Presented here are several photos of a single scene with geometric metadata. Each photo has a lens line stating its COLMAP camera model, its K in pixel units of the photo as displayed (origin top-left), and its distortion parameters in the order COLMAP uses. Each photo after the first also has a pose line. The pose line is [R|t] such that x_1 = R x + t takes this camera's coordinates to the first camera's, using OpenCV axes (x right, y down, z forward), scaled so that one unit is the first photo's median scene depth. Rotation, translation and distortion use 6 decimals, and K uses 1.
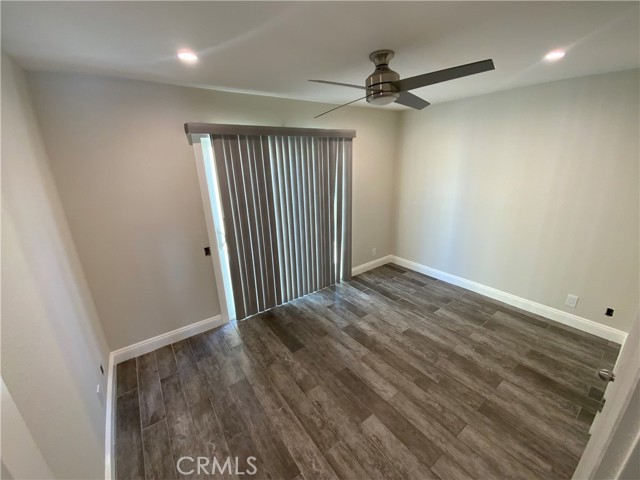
lens RADIAL K [[257.8, 0, 320.8], [0, 257.8, 243.9], [0, 0, 1]] dist [0.001293, -0.000359]
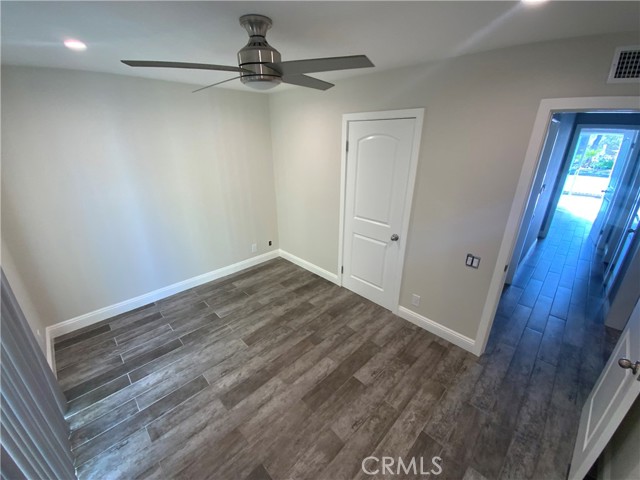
lens RADIAL K [[257.8, 0, 321.6], [0, 257.8, 240.4], [0, 0, 1]] dist [0.001293, -0.000359]
pose [[-0.145157, -0.336157, 0.930552, -0.465853], [0.310719, 0.877443, 0.365441, -0.247952], [-0.939353, 0.342186, -0.022917, 0.671228]]
